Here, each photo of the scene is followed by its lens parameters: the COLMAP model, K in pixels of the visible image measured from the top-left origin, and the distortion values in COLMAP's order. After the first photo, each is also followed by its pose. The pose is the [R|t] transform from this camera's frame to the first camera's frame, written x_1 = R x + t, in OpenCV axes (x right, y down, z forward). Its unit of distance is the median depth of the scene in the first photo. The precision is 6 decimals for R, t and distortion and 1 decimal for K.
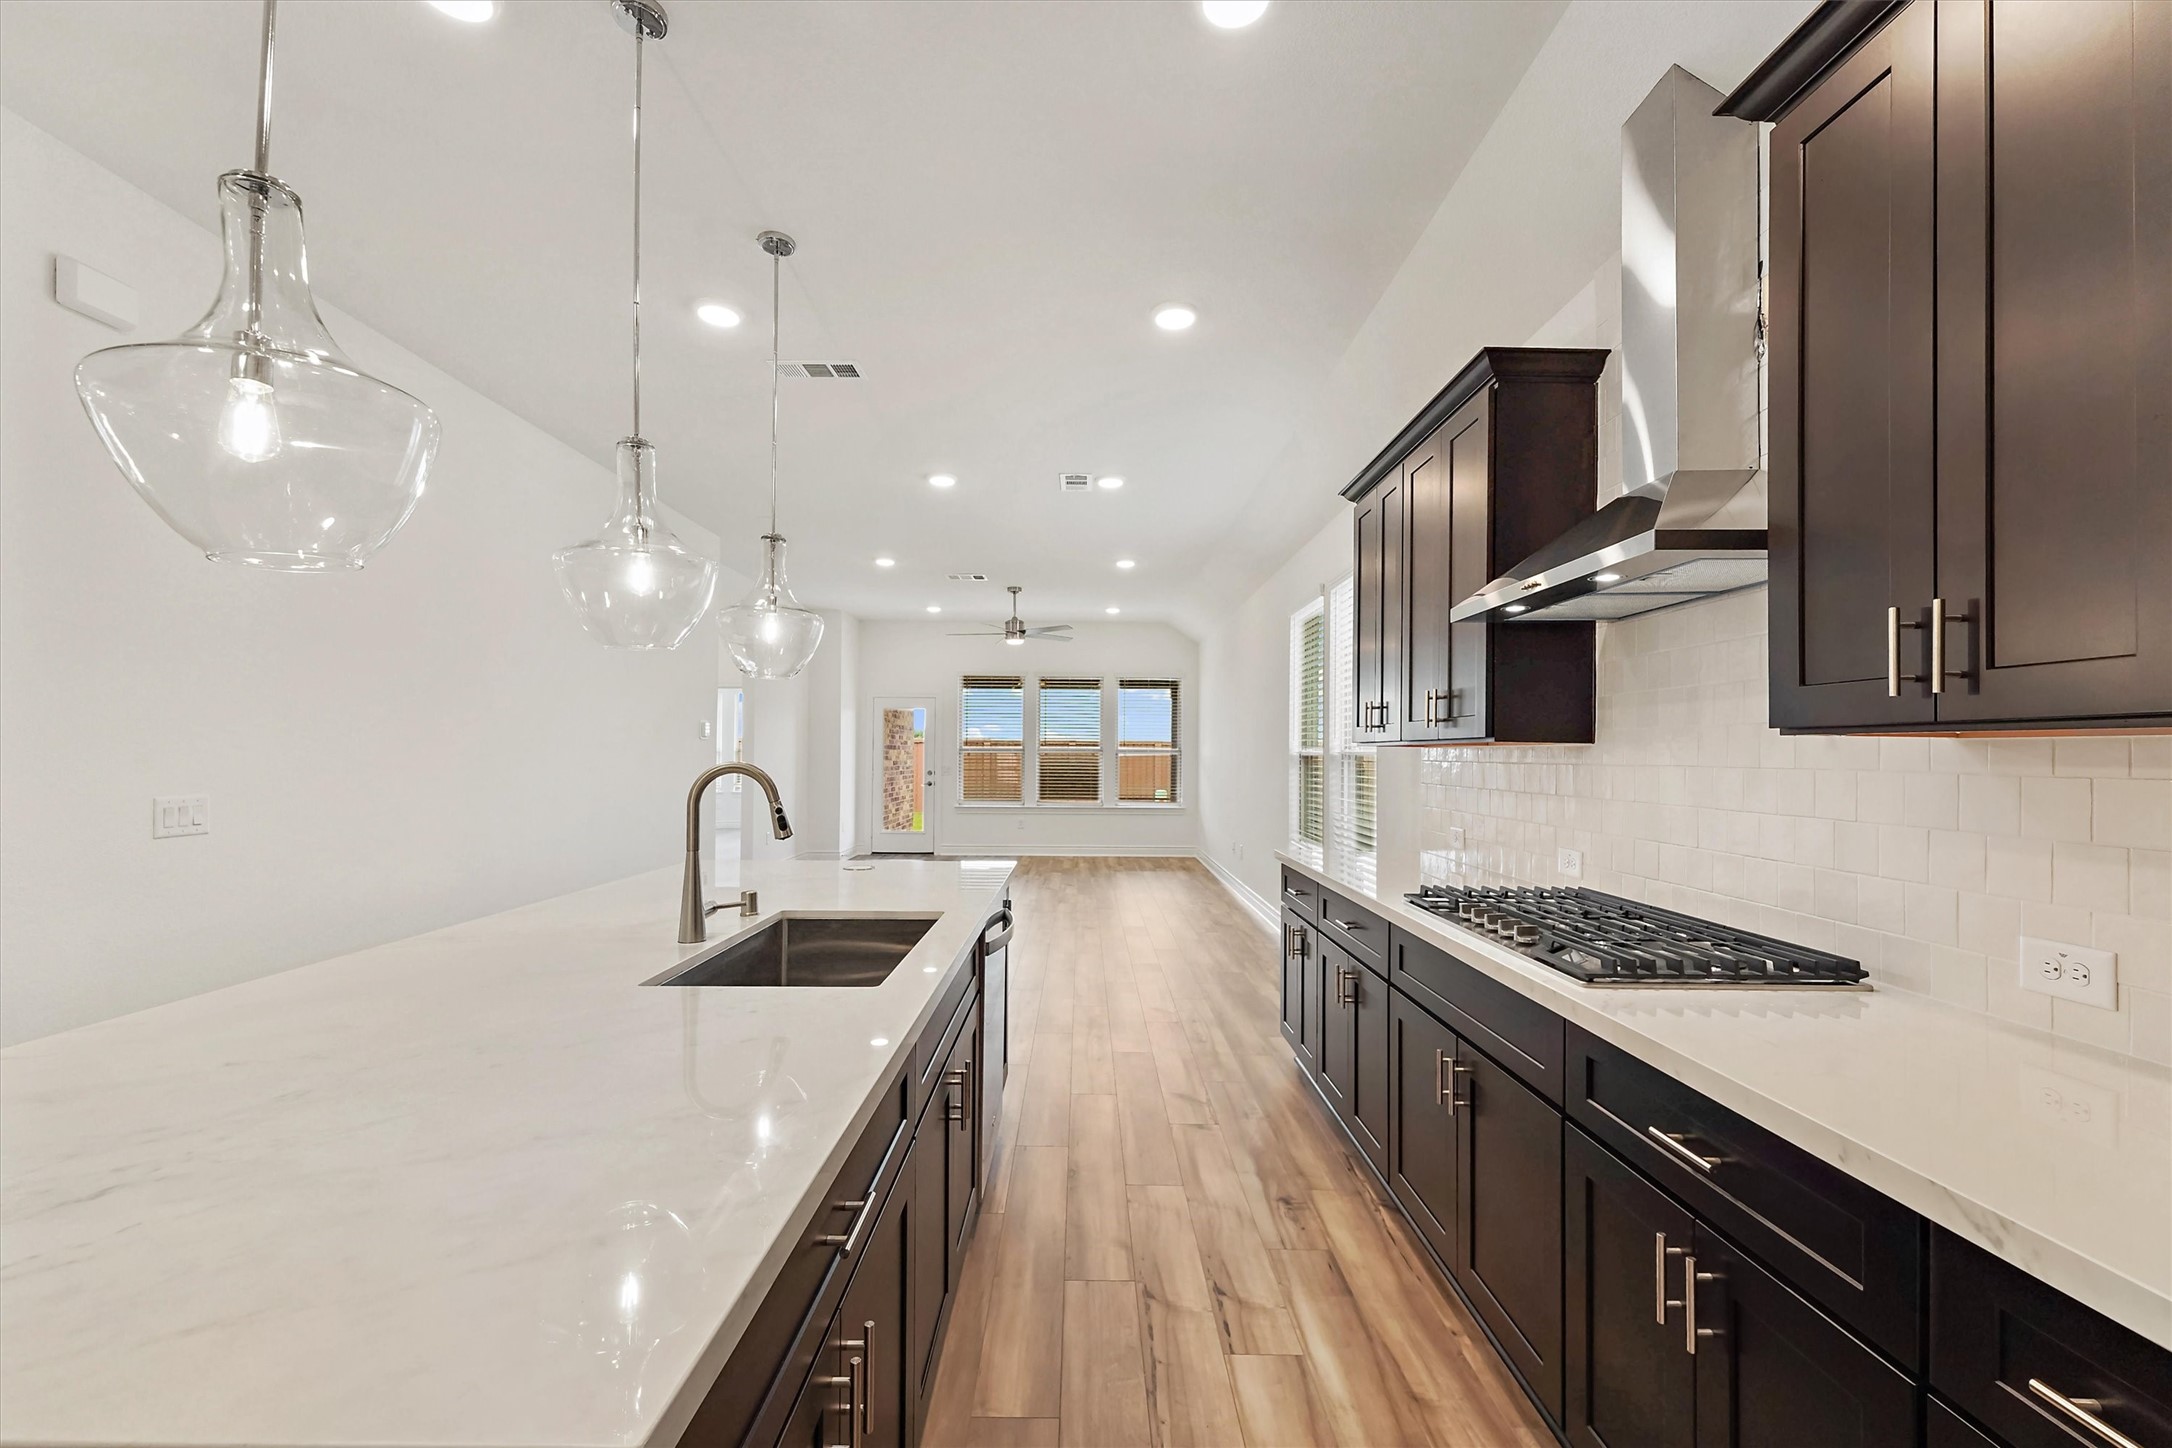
lens RADIAL K [[889.7, 0, 1073.1], [0, 889.7, 736.7], [0, 0, 1]] dist [0.013629, -0.004214]
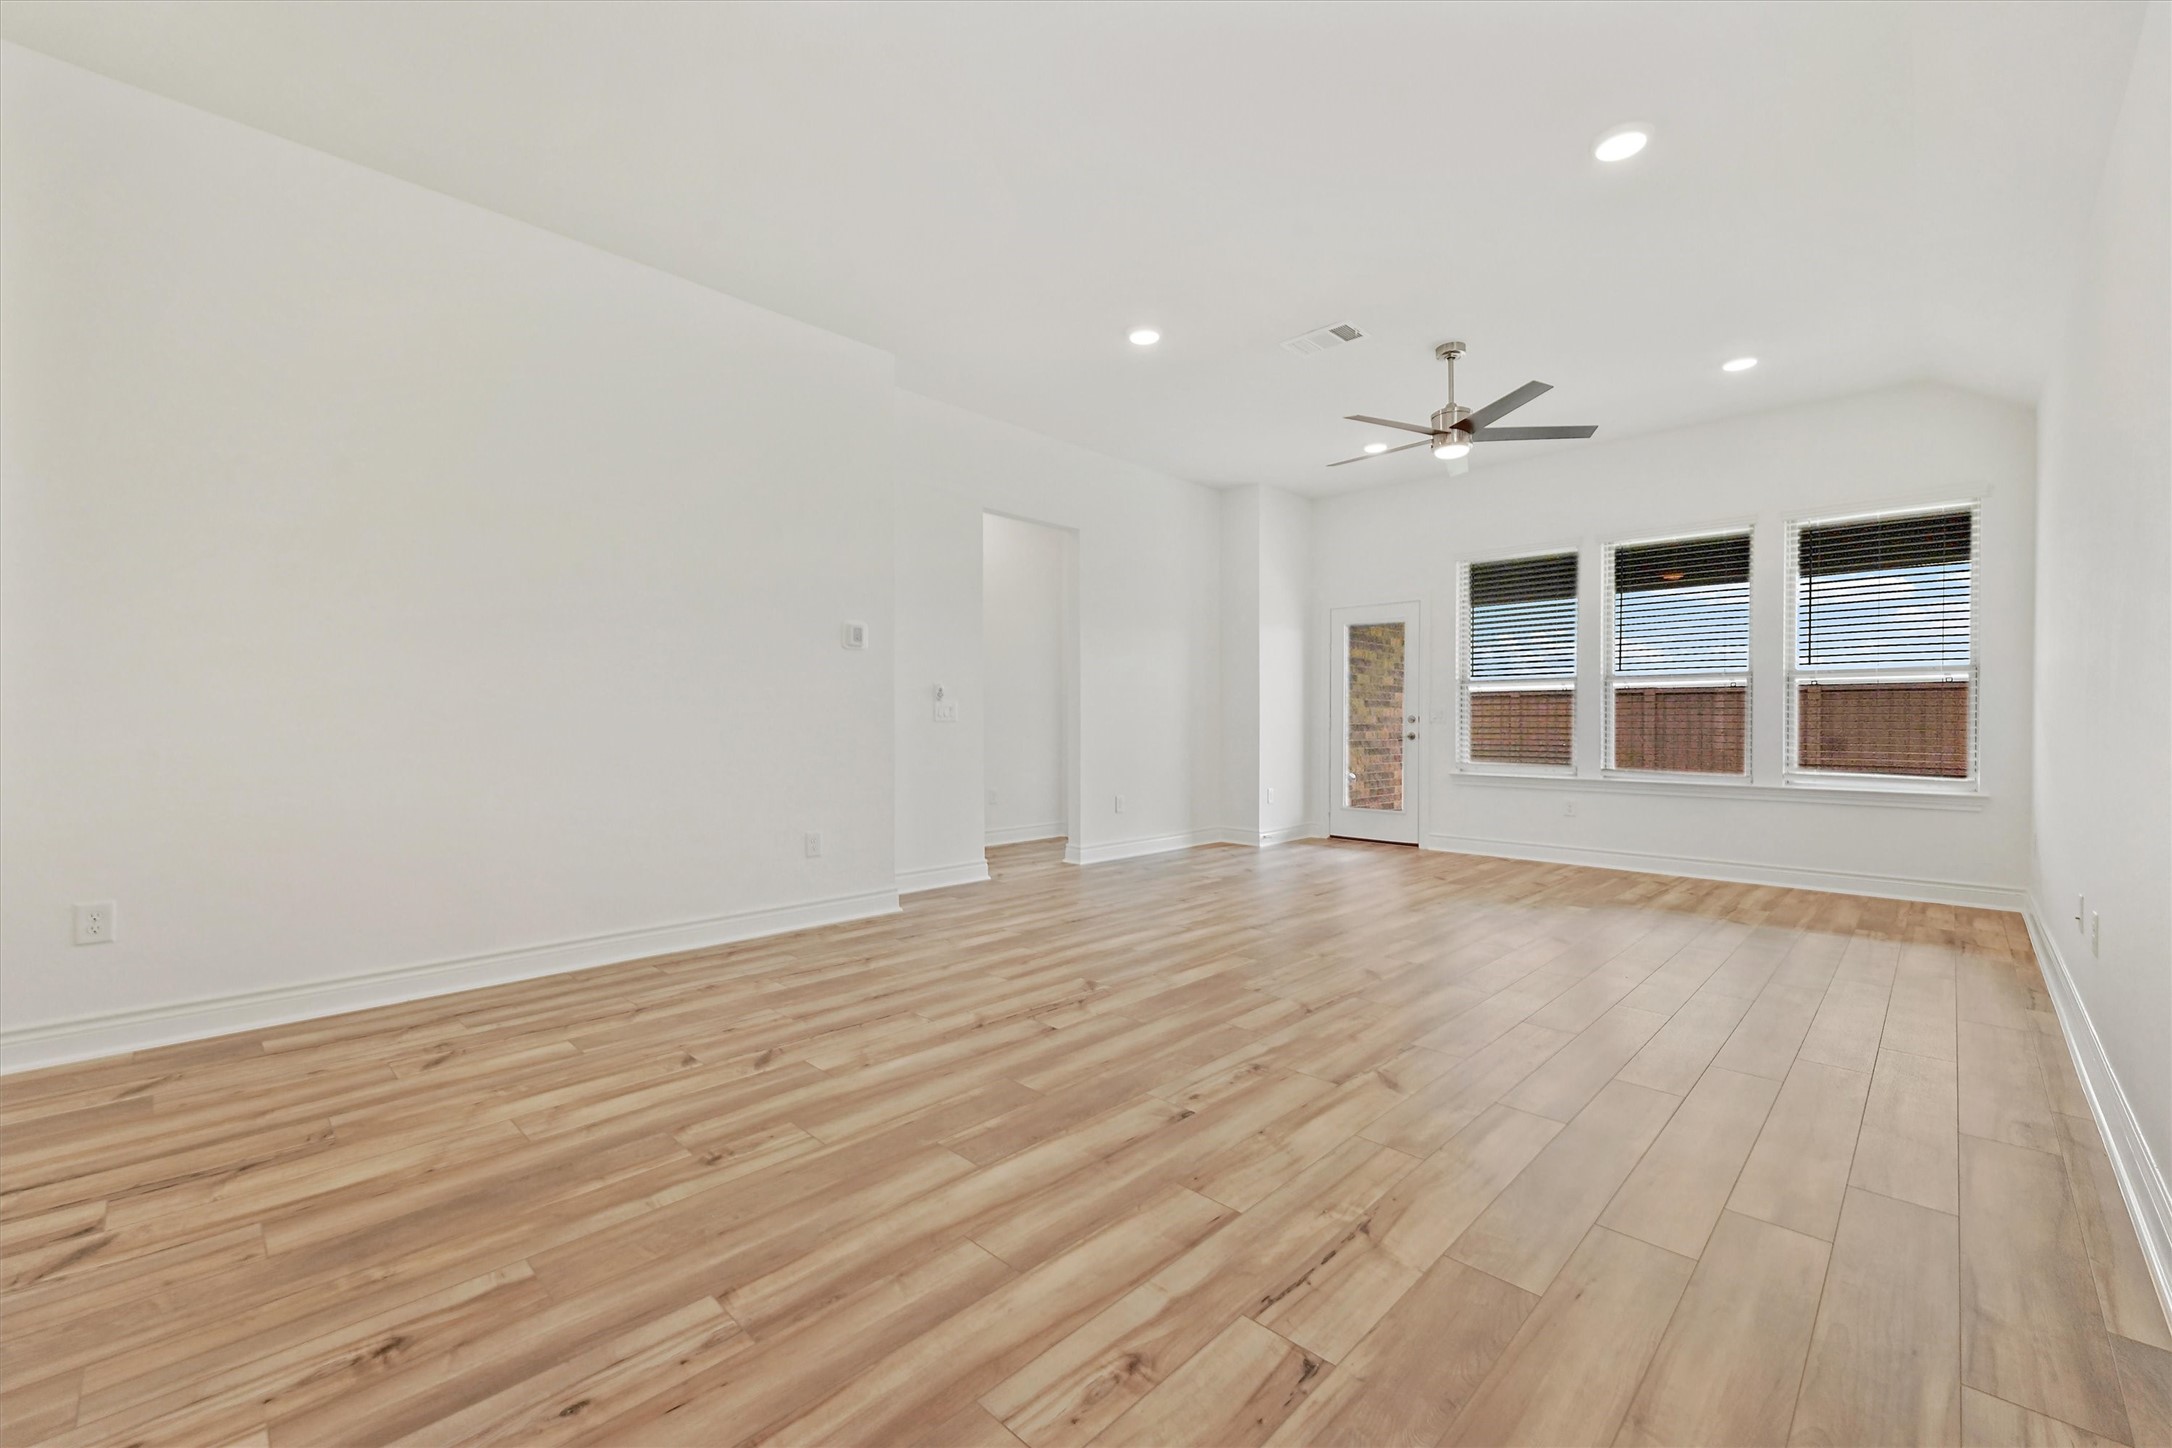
lens RADIAL K [[889.7, 0, 1089.0], [0, 889.7, 723.5], [0, 0, 1]] dist [0.013629, -0.004214]
pose [[0.725463, -0.003617, -0.688252, 0.383390], [0.014325, 0.999849, 0.009846, 0.119129], [0.688112, -0.017002, 0.725405, 1.330456]]
